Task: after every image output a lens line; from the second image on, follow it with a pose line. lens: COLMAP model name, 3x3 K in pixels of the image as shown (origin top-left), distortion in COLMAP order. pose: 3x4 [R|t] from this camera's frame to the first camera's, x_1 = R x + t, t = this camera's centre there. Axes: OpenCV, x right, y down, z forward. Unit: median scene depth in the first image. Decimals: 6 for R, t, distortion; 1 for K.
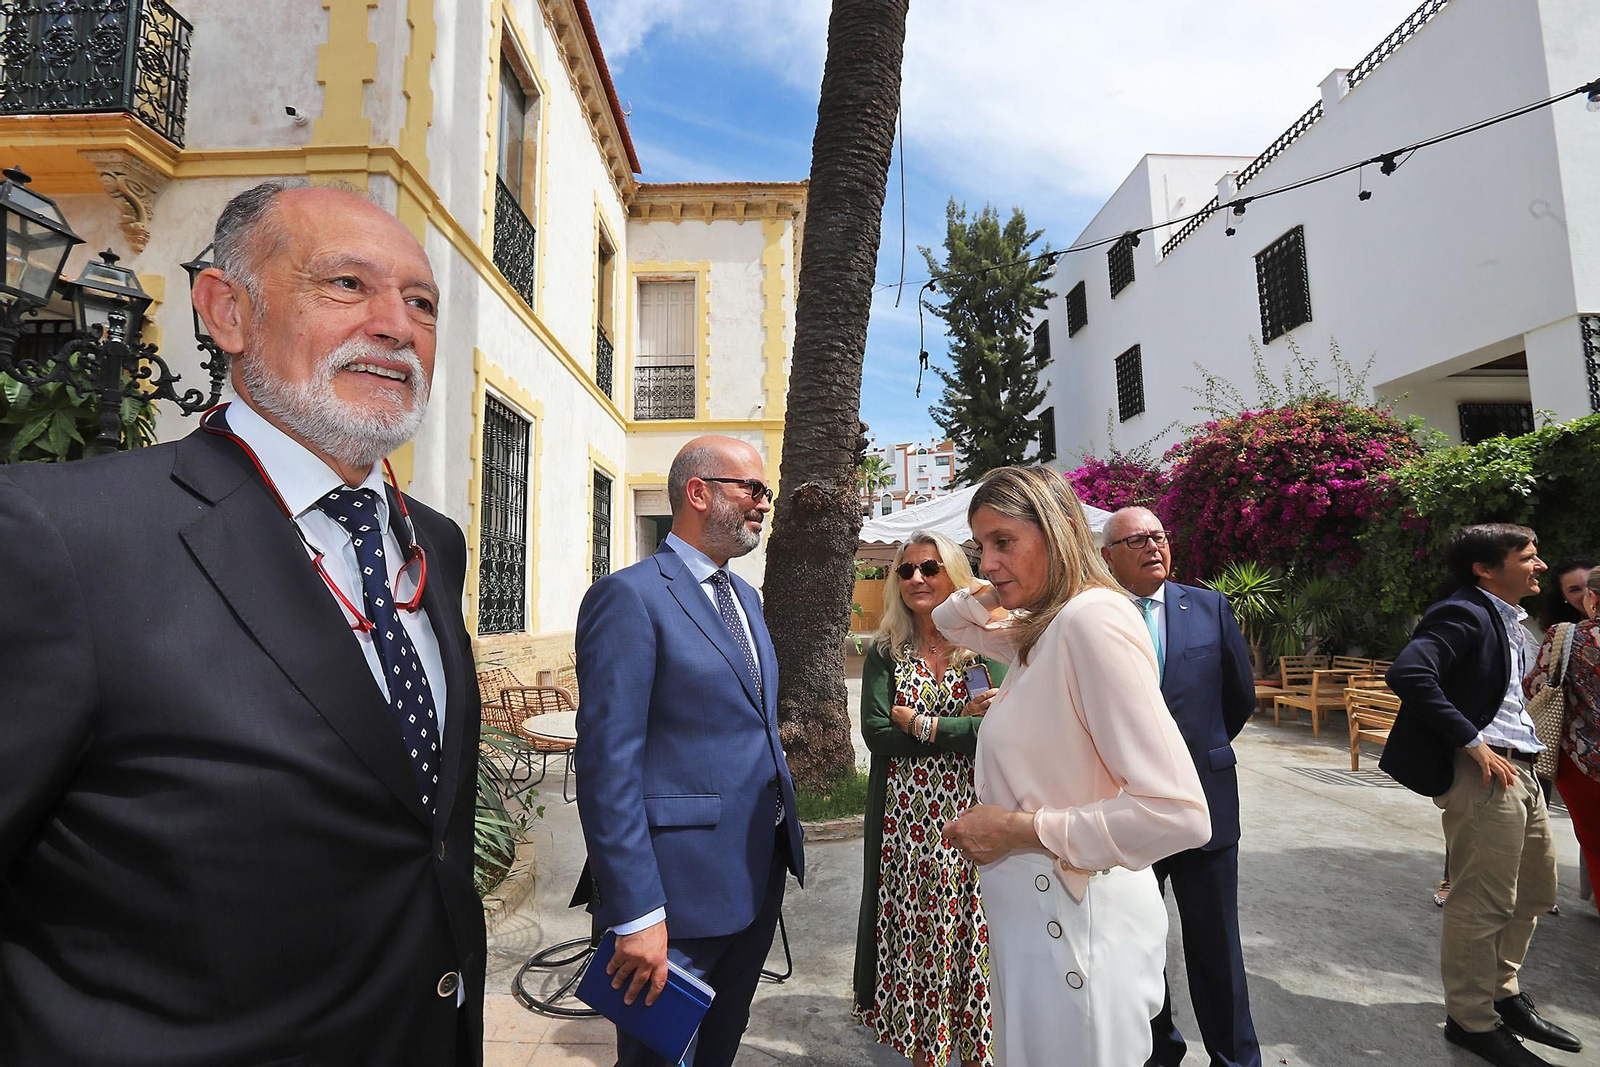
lens RADIAL K [[723.3, 0, 791.9], [0, 723.3, 535.5], [0, 0, 1]] dist [-0.079530, 0.028376]
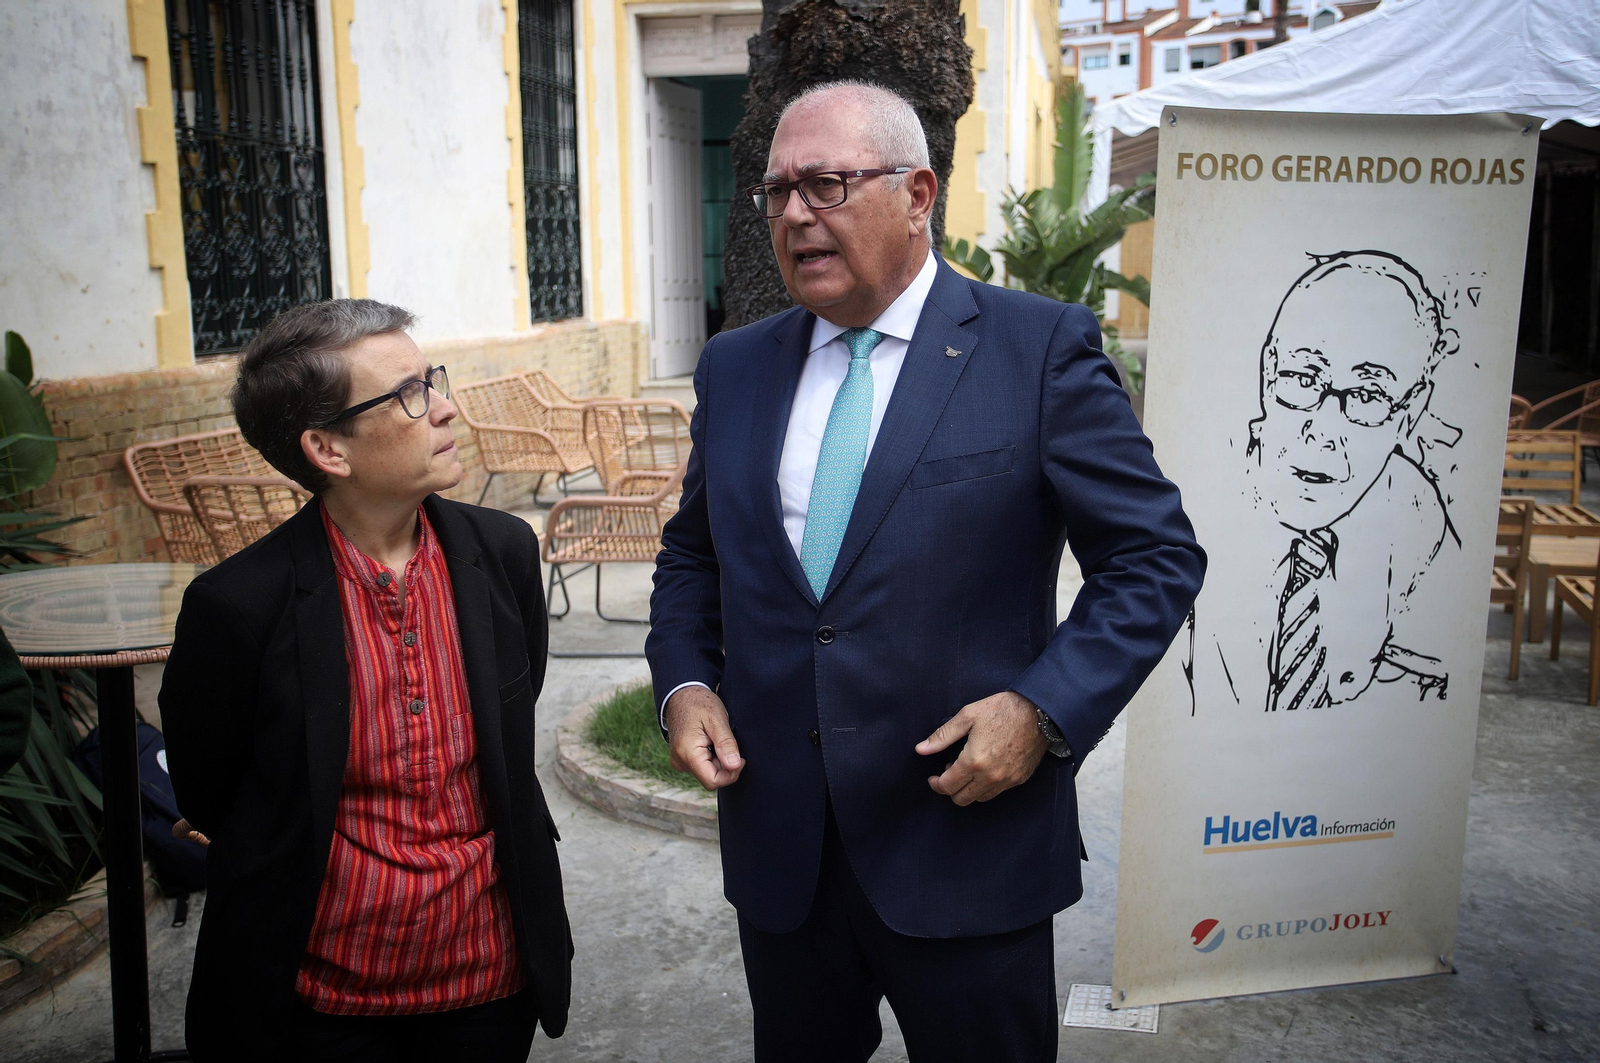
lens RADIAL K [[1556.5, 0, 835.5], [0, 1556.5, 514.8], [0, 0, 1]] dist [-0.023295, 0.112854]
pose [[0.984865, 0.032535, -0.170240, 0.097437], [0.010878, 0.968684, 0.248059, -0.003599], [0.172979, -0.246157, 0.953669, 0.061400]]
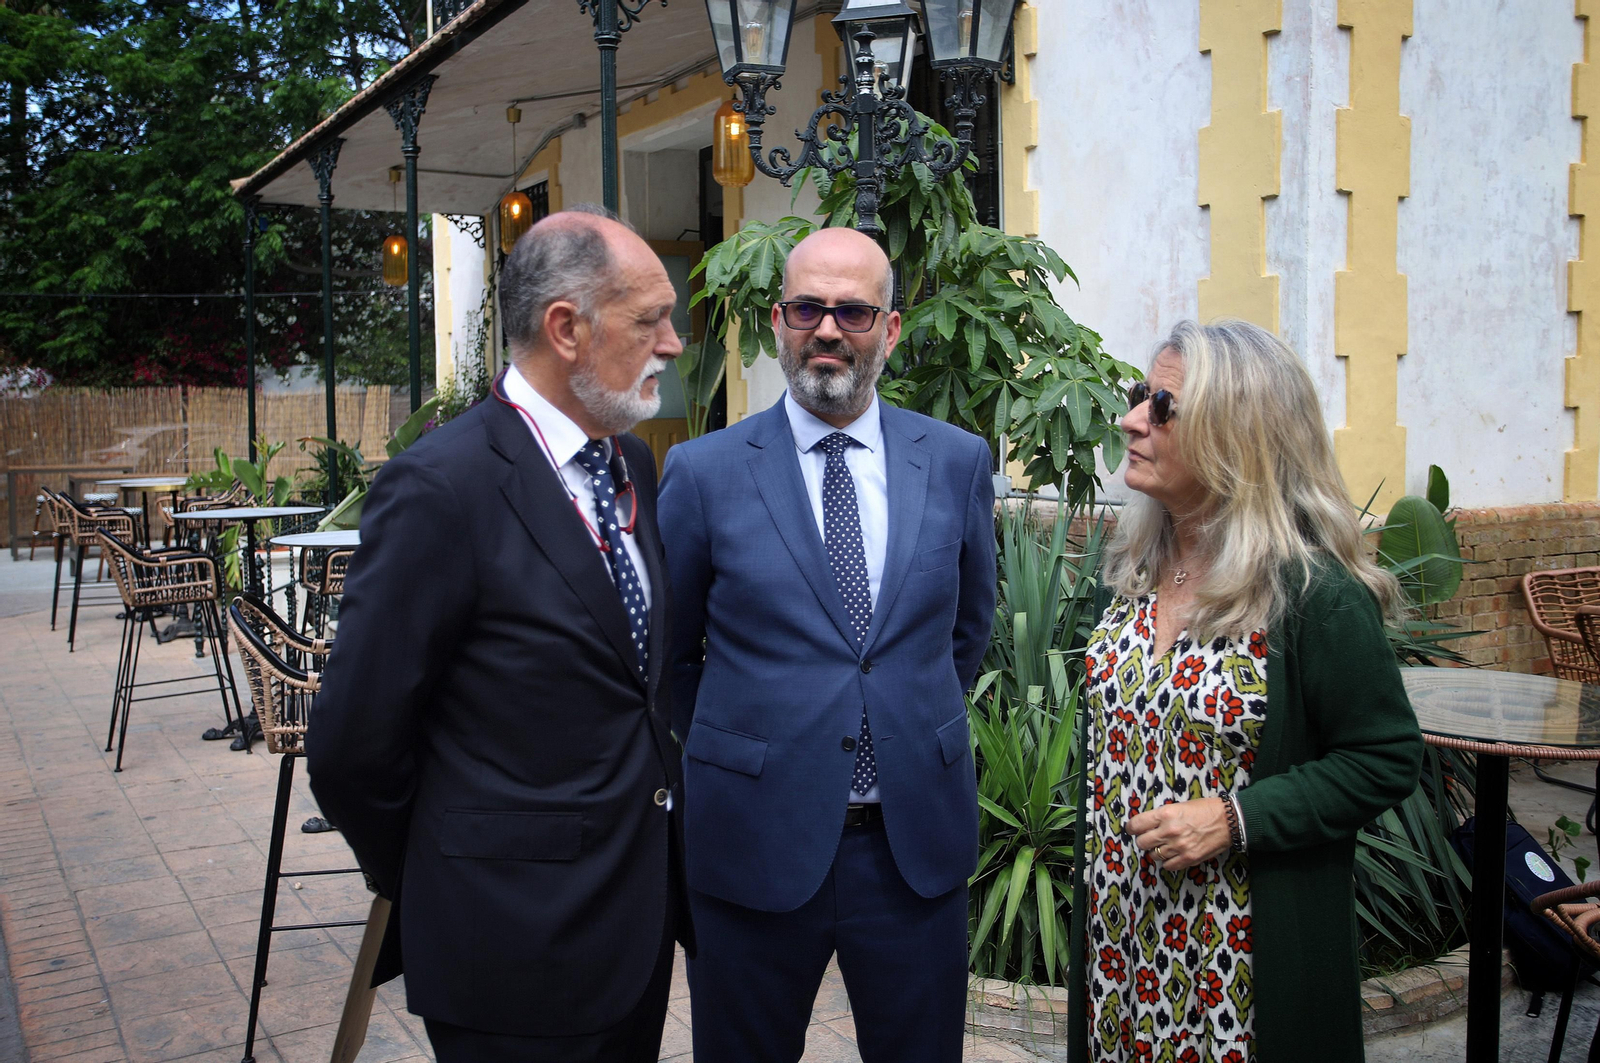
lens RADIAL K [[1503.7, 0, 777.1], [0, 1503.7, 503.0], [0, 0, 1]] dist [-0.012430, 0.080147]
pose [[0.482342, 0.060087, -0.873920, 0.123290], [0.085916, 0.989590, 0.115459, -0.011571], [0.871759, -0.130774, 0.472159, 0.026389]]
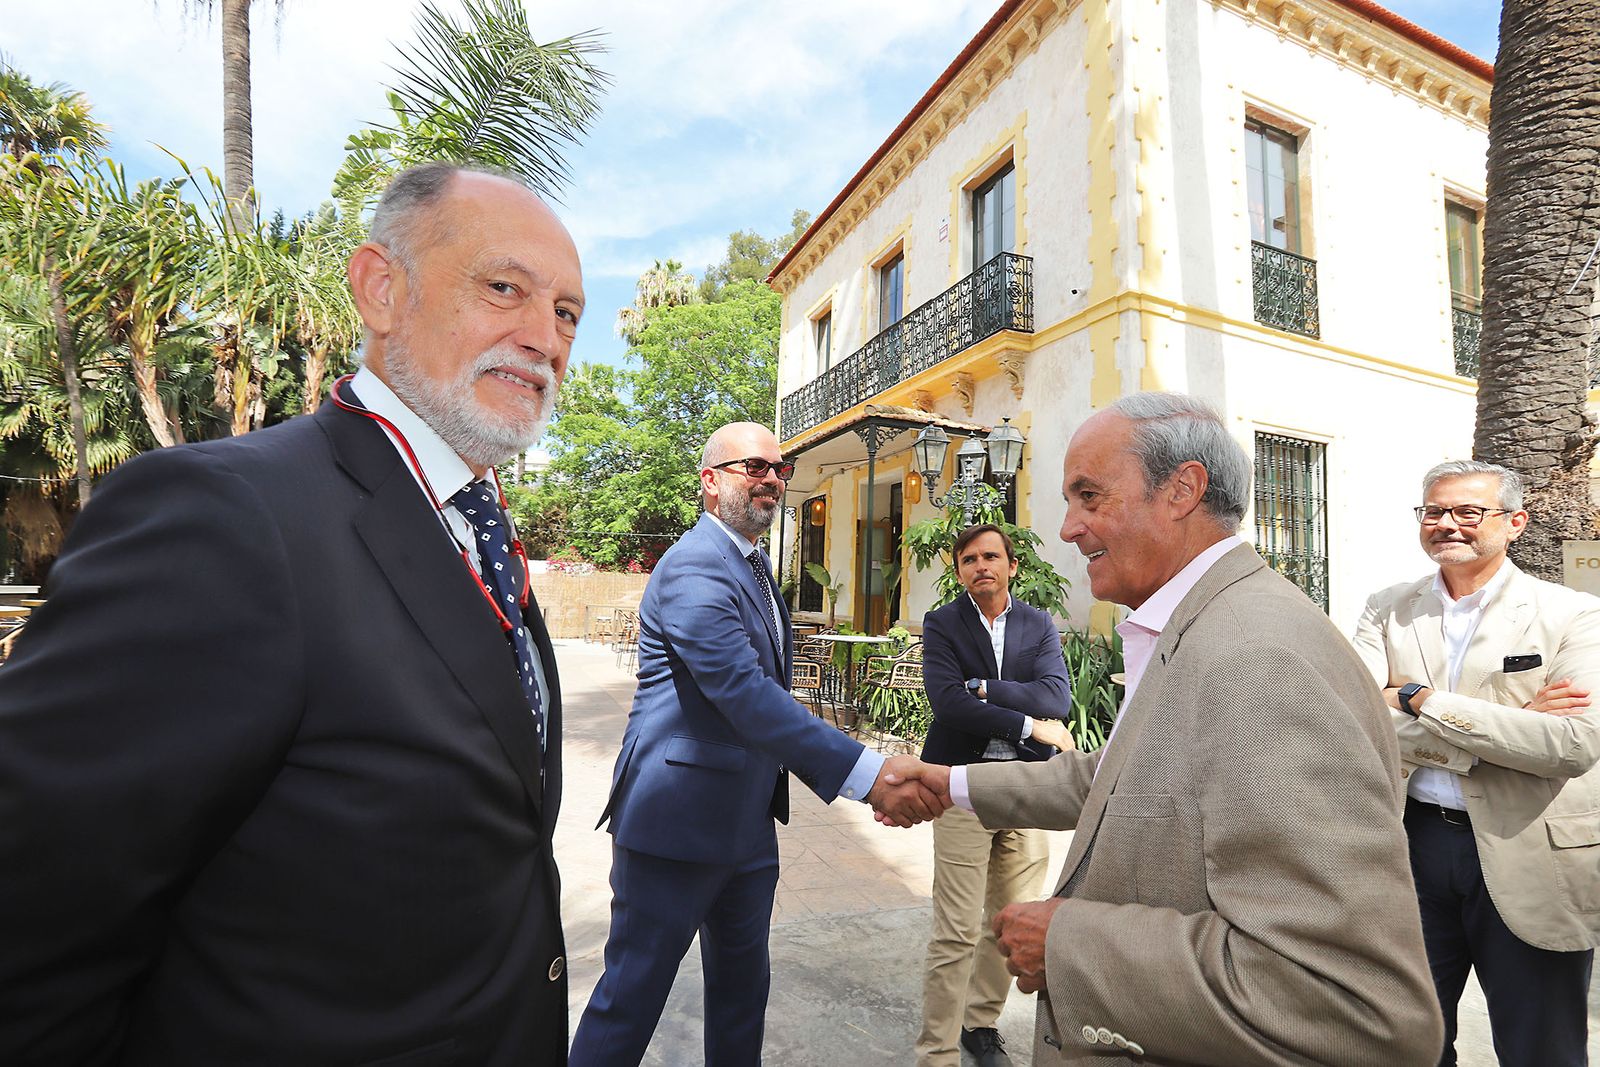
lens RADIAL K [[746.5, 0, 793.3], [0, 746.5, 535.0], [0, 0, 1]] dist [-0.074080, 0.028207]
pose [[0.348270, -0.053408, -0.935871, 0.304816], [0.042693, 0.998243, -0.041080, -0.009577], [0.936421, -0.025648, 0.349939, -0.106368]]
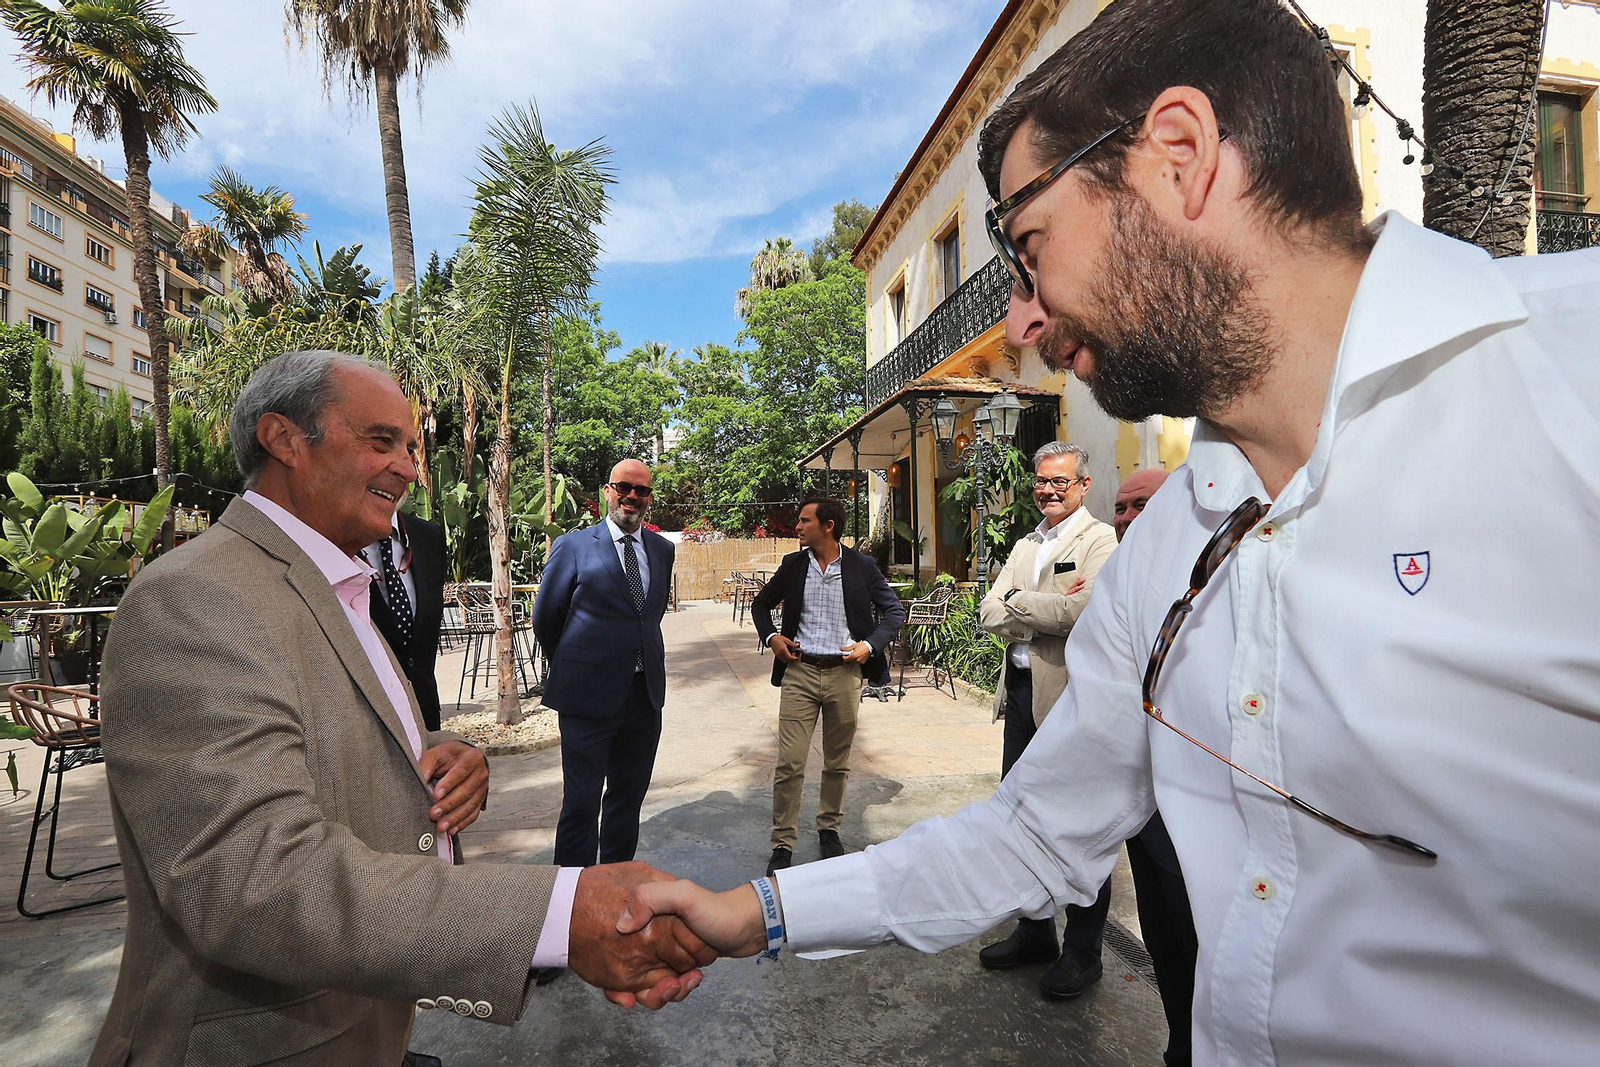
lens RADIAL K [[723.3, 0, 791.9], [0, 723.3, 535.5], [0, 0, 1]] dist [-0.079530, 0.028376]
pose [[0.160529, -0.015320, -0.986912, 0.441148], [0.102945, 0.994686, 0.001304, -0.005987], [0.981648, -0.101807, 0.161253, -0.038188]]
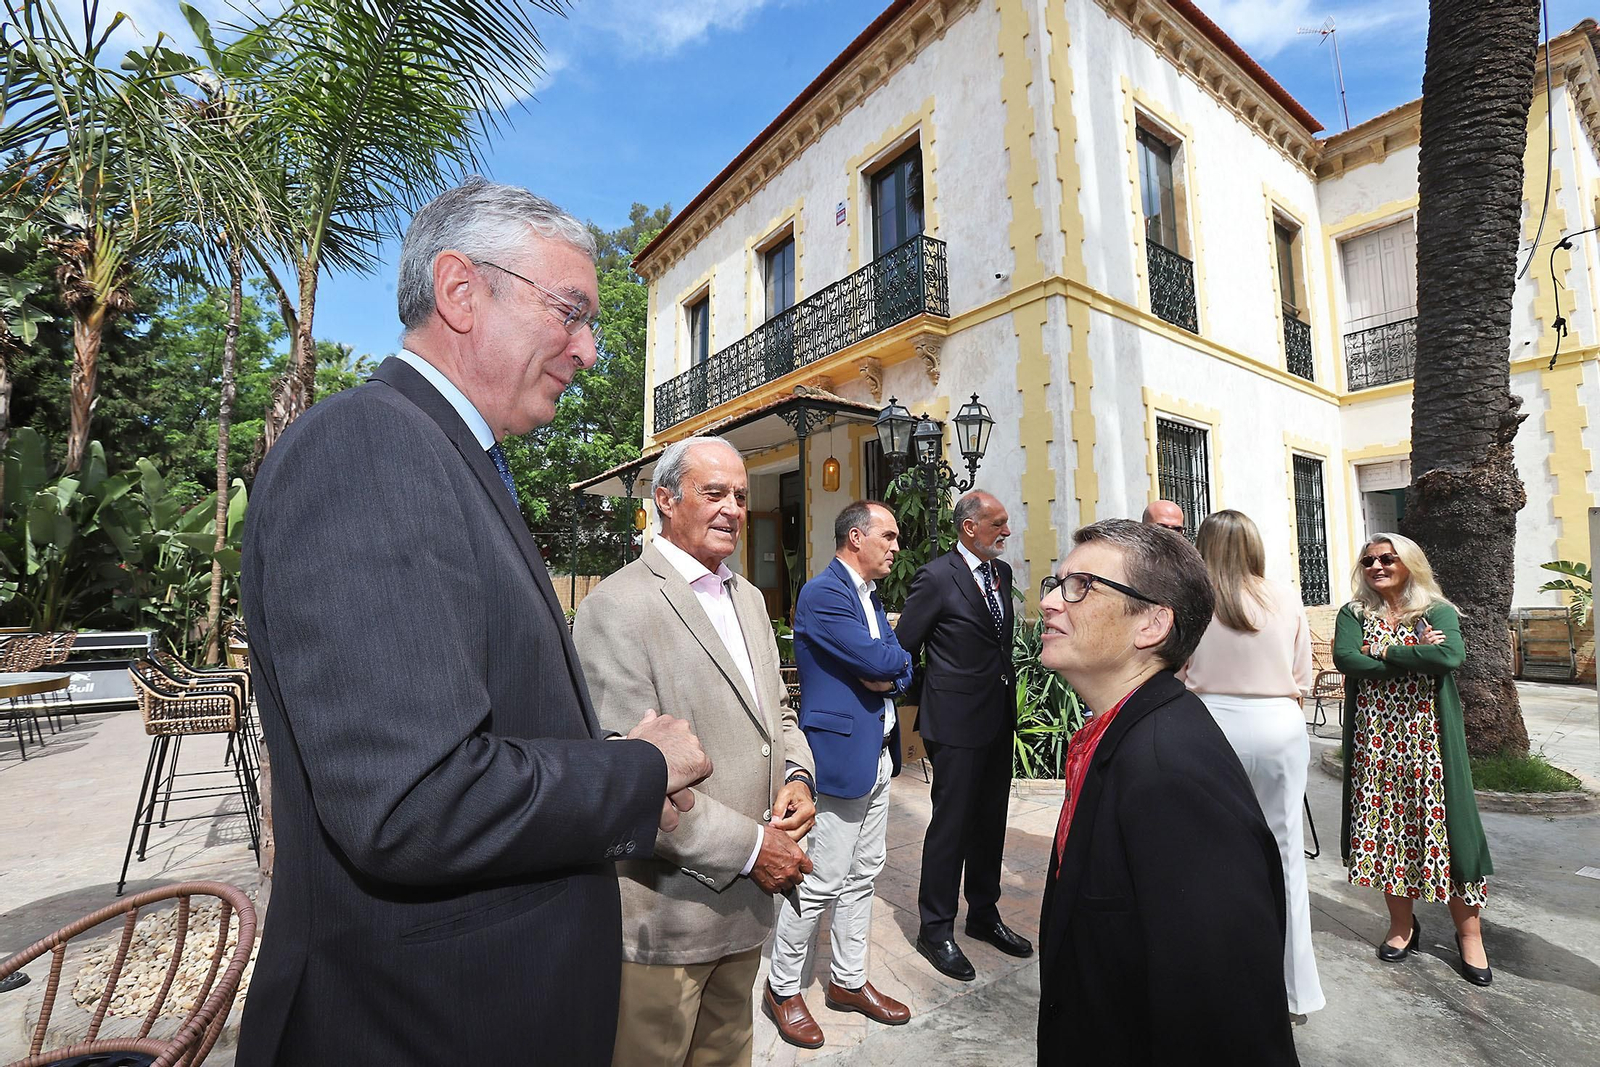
lens RADIAL K [[723.3, 0, 791.9], [0, 723.3, 535.5], [0, 0, 1]] dist [-0.079530, 0.028376]
pose [[0.552088, -0.057602, -0.831794, 0.171980], [0.075989, 0.996935, -0.018601, -0.015320], [0.830316, -0.052938, 0.554773, -0.169511]]
